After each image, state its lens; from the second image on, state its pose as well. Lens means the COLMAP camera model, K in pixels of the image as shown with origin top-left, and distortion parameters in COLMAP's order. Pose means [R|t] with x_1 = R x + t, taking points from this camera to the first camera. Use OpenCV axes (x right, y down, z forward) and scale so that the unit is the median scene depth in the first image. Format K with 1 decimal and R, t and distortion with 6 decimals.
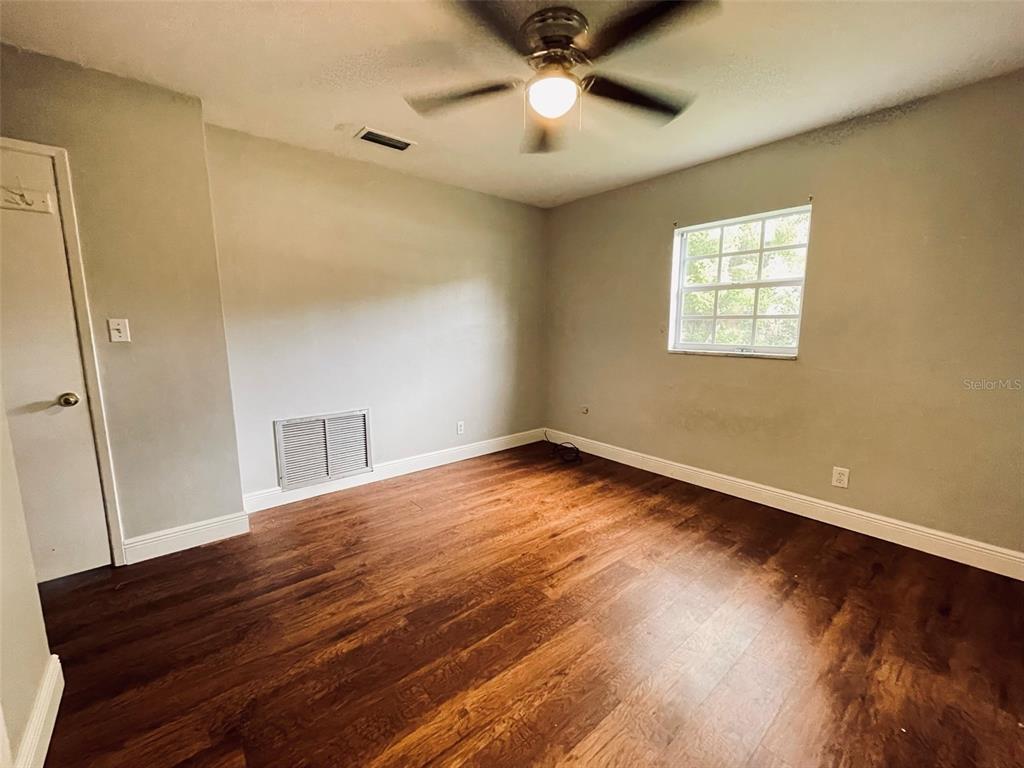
lens RADIAL K [[414.6, 0, 510.6], [0, 414.6, 383.0], [0, 0, 1]] dist [-0.001589, 0.000460]
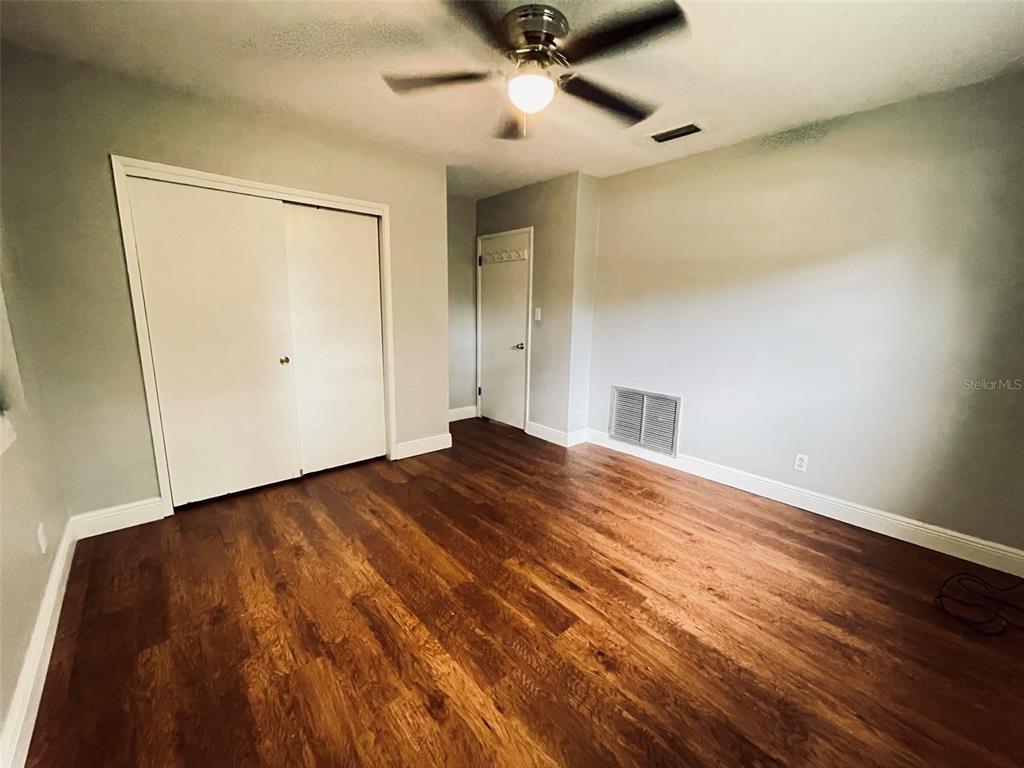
lens RADIAL K [[415.0, 0, 512.0], [0, 415.0, 384.0], [0, 0, 1]] dist [0.001475, 0.000478]
pose [[0.027794, 0.178832, -0.983487, 0.798037], [-0.162570, 0.971577, 0.172072, -0.097308], [0.986306, 0.155103, 0.056077, 0.642113]]
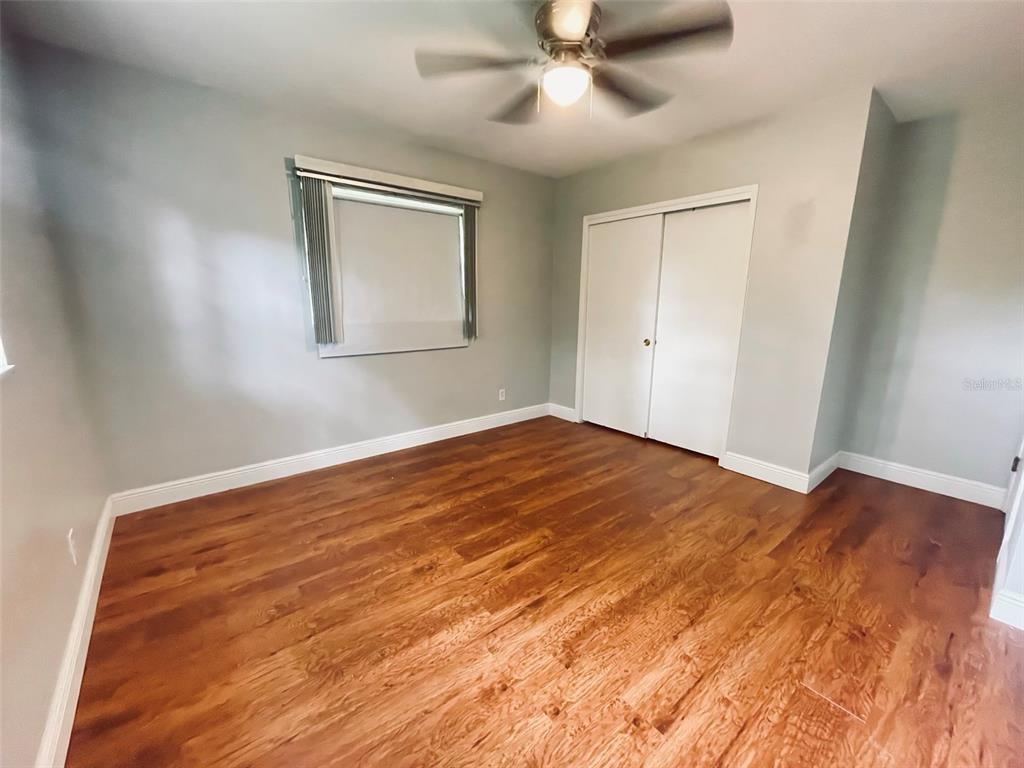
lens RADIAL K [[414.6, 0, 510.6], [0, 414.6, 383.0], [0, 0, 1]] dist [-0.001589, 0.000460]
pose [[-0.999812, -0.015415, 0.011747, 0.140504], [-0.010491, 0.940091, 0.340761, -0.209450], [-0.016296, 0.340574, -0.940076, 1.444322]]
